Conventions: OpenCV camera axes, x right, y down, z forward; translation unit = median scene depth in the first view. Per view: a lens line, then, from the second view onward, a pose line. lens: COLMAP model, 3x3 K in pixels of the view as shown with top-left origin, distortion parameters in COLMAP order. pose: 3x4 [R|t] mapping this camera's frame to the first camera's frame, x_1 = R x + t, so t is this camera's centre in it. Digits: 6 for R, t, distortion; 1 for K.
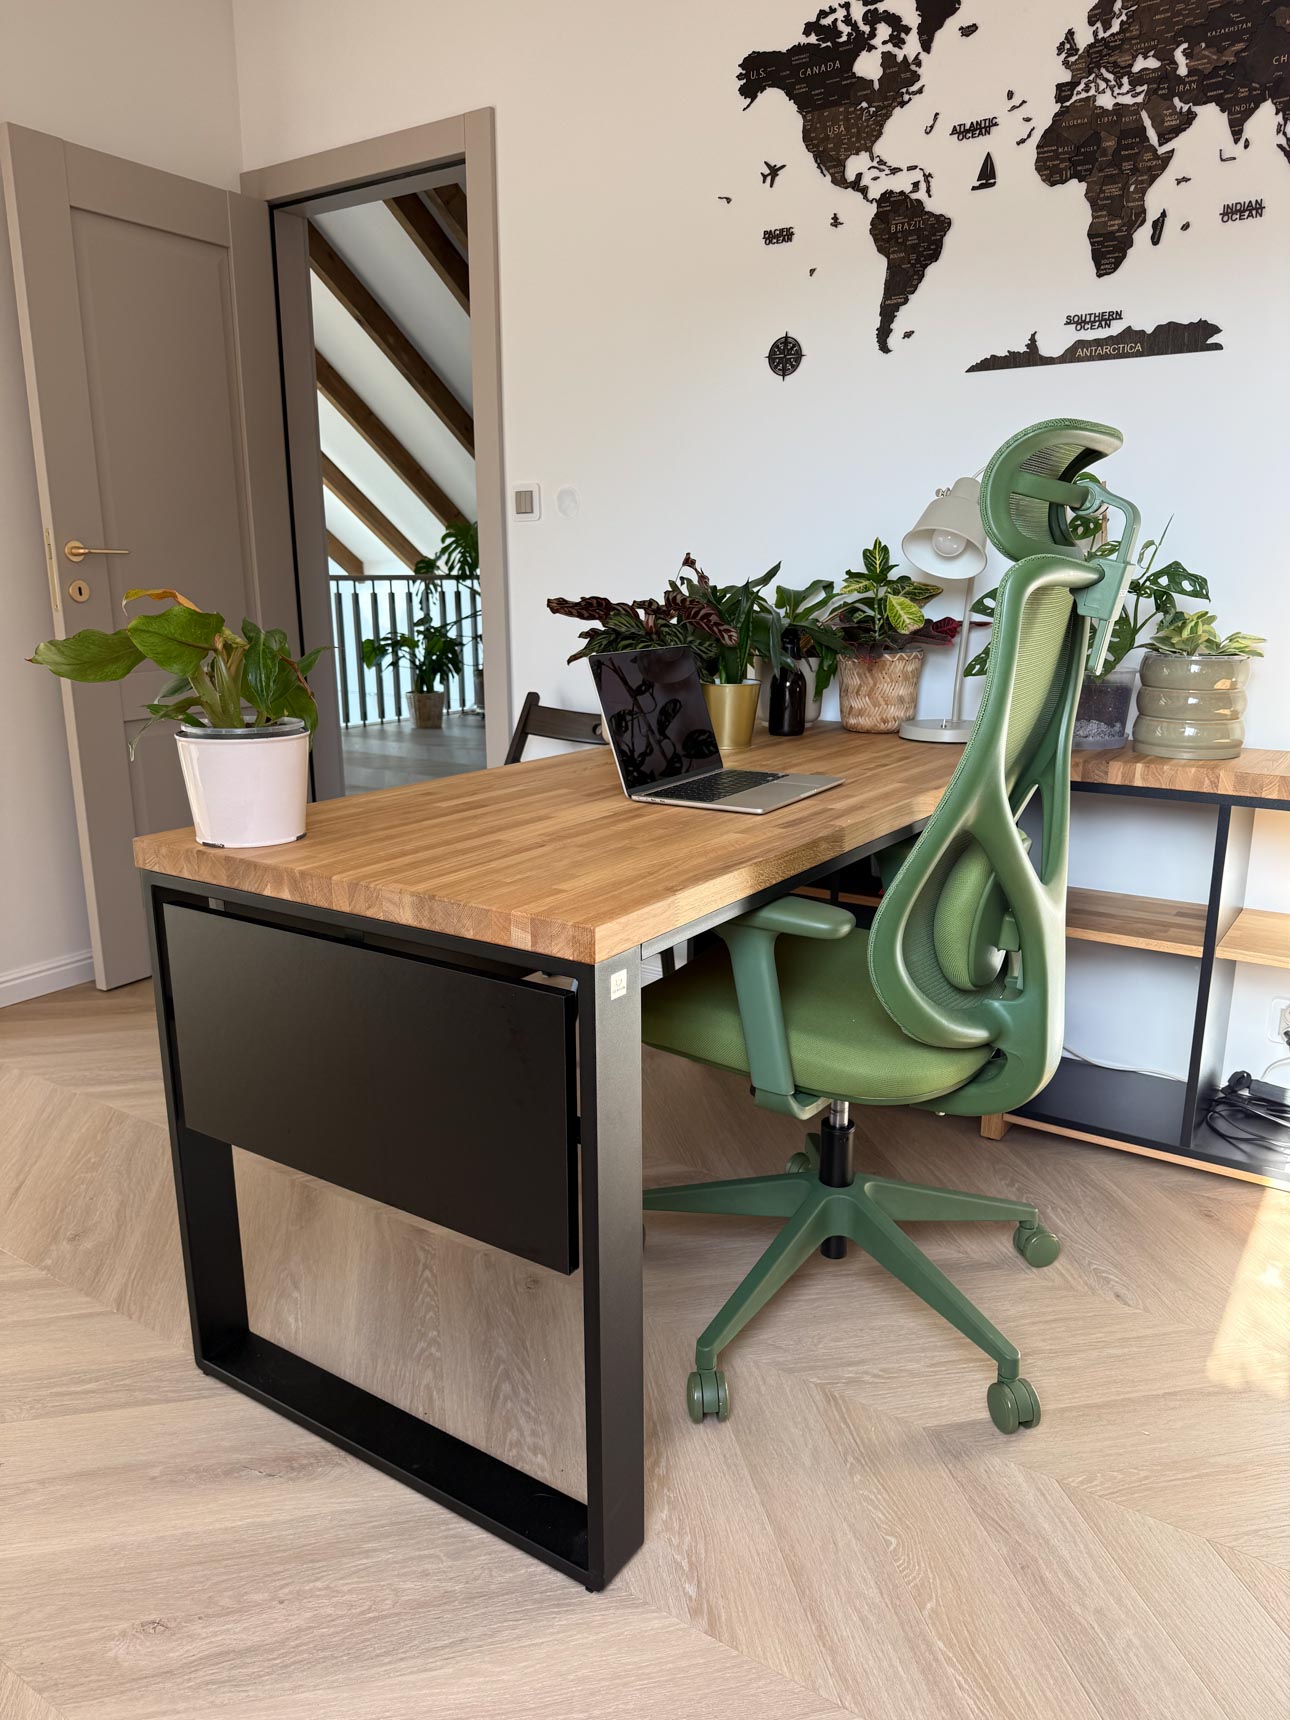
lens RADIAL K [[1244.9, 0, 645.0], [0, 1244.9, 860.0], [0, 0, 1]] dist [0.025816, -0.026299]
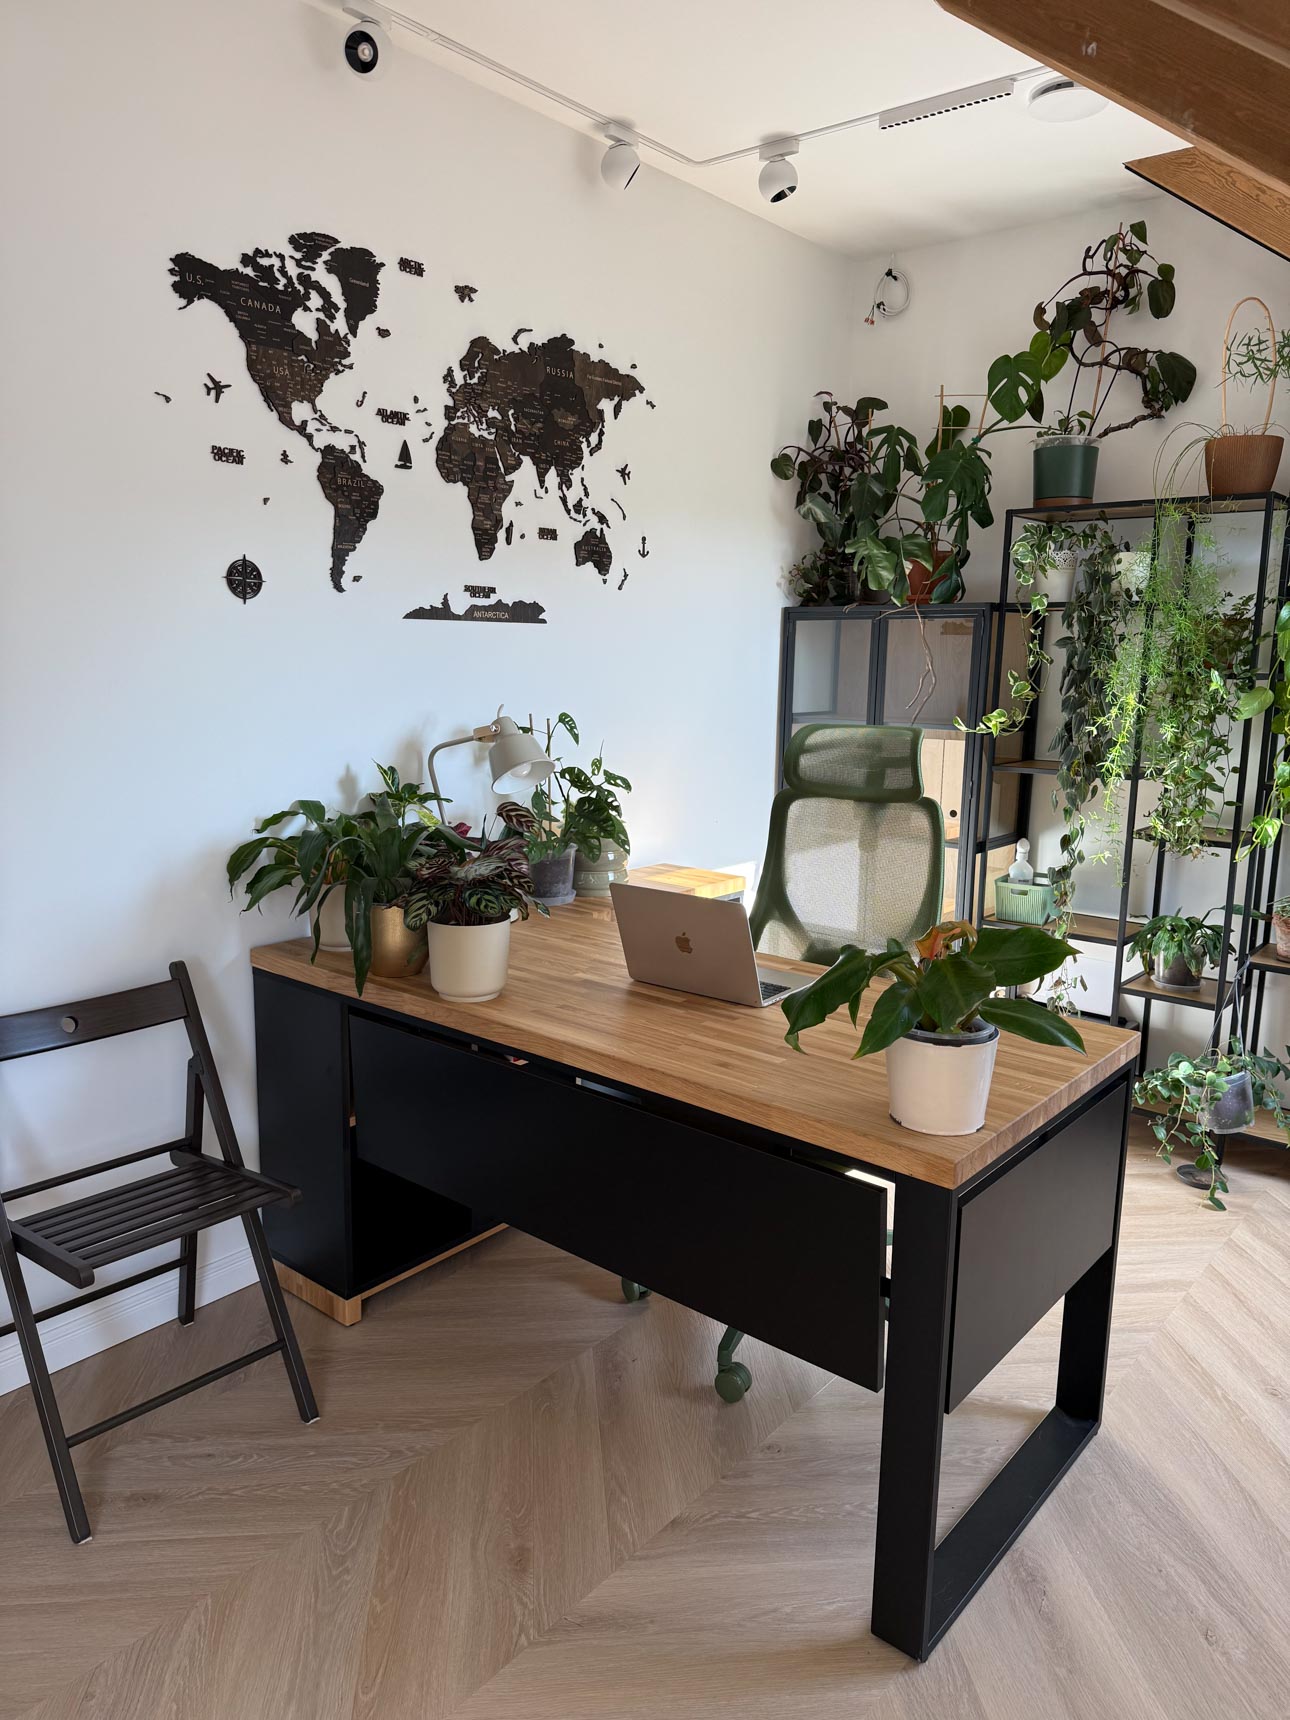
lens RADIAL K [[1222.4, 0, 645.0], [0, 1222.4, 860.0], [0, 0, 1]] dist [0.081983, -0.121057]
pose [[0.109140, -0.165308, 0.980185, -0.967875], [0.220429, 0.965549, 0.138296, -0.312669], [-0.969278, 0.200968, 0.141819, 0.739375]]
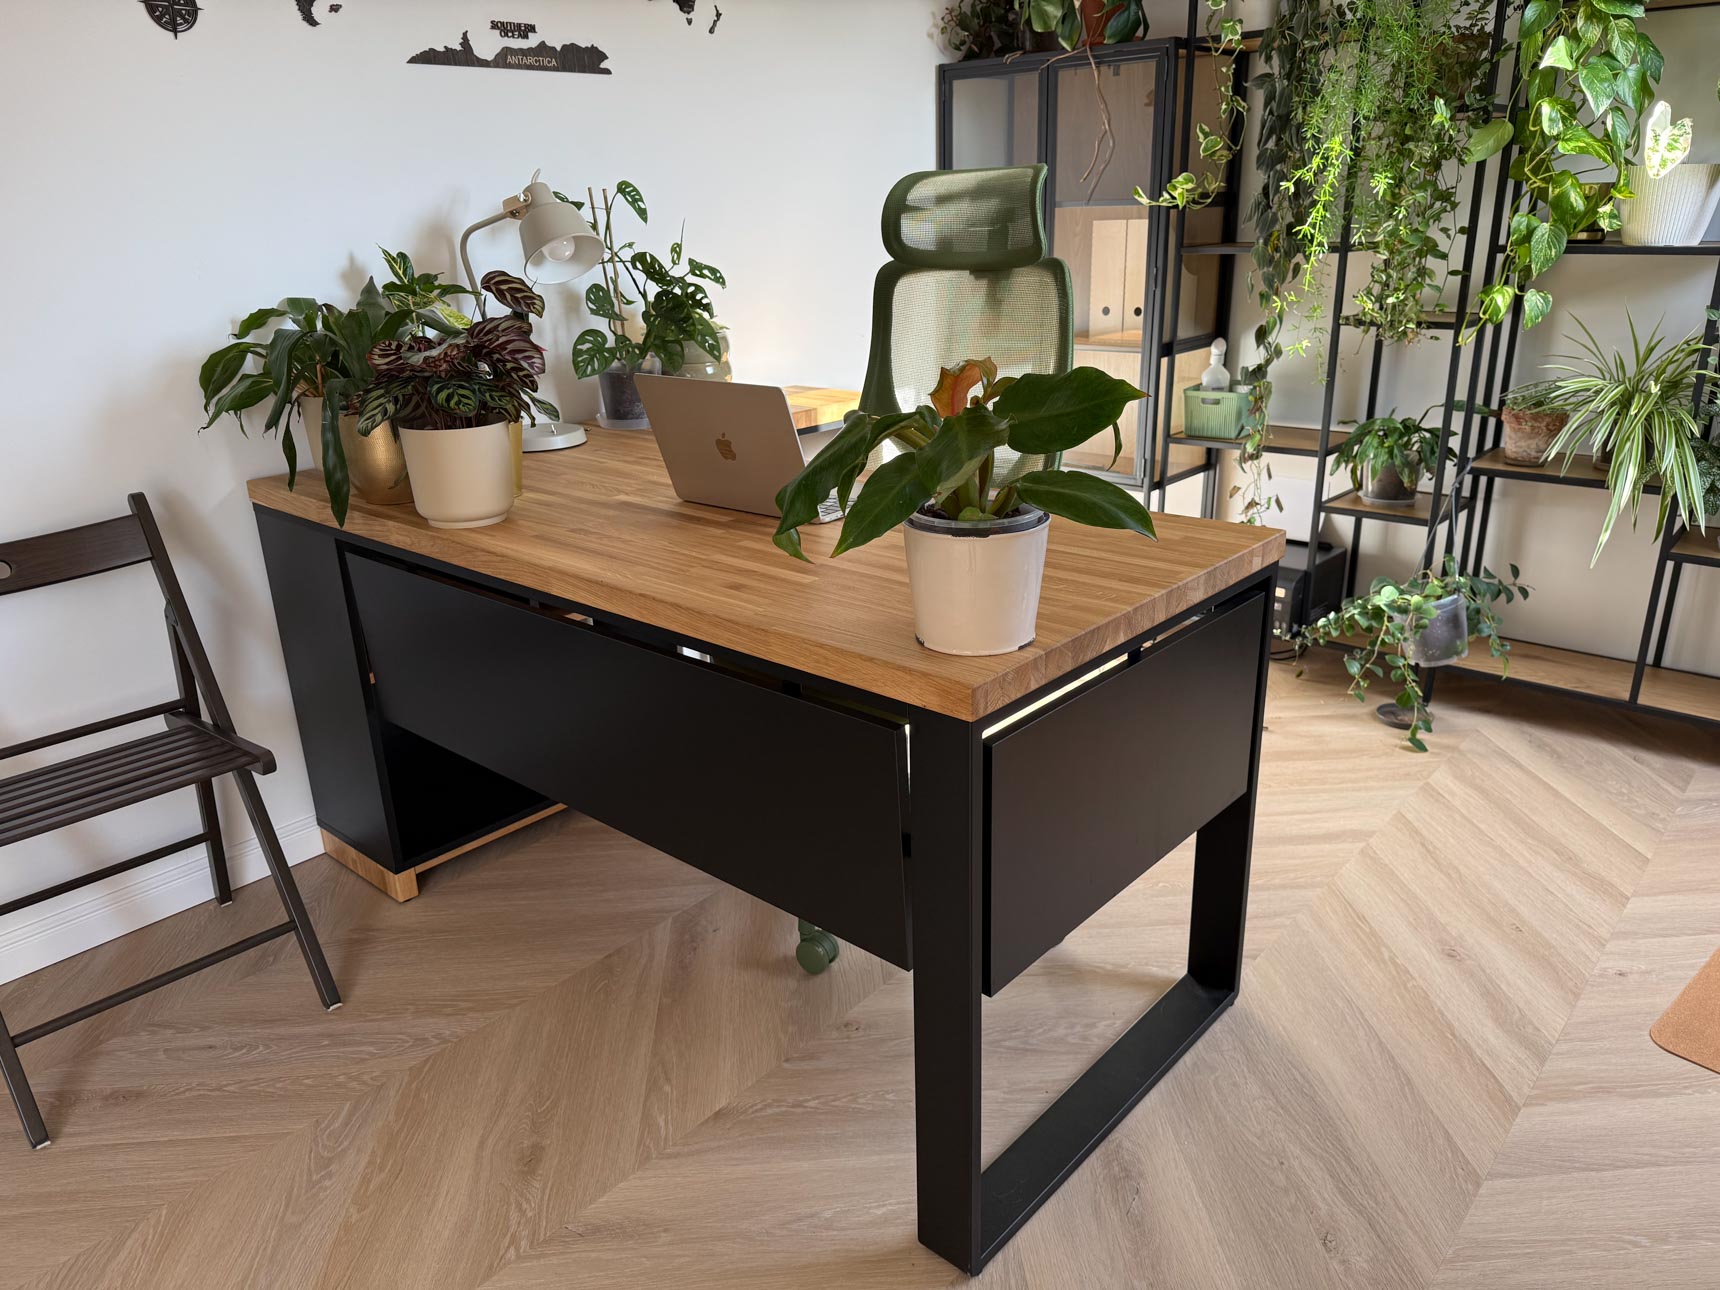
lens RADIAL K [[1238.0, 0, 860.0], [0, 1238.0, 645.0], [0, 0, 1]] dist [0.048620, -0.081003]
pose [[0.137087, -0.334162, 0.932493, -0.780483], [0.259956, 0.920522, 0.291655, -0.194128], [-0.955840, 0.202425, 0.213059, 0.632067]]
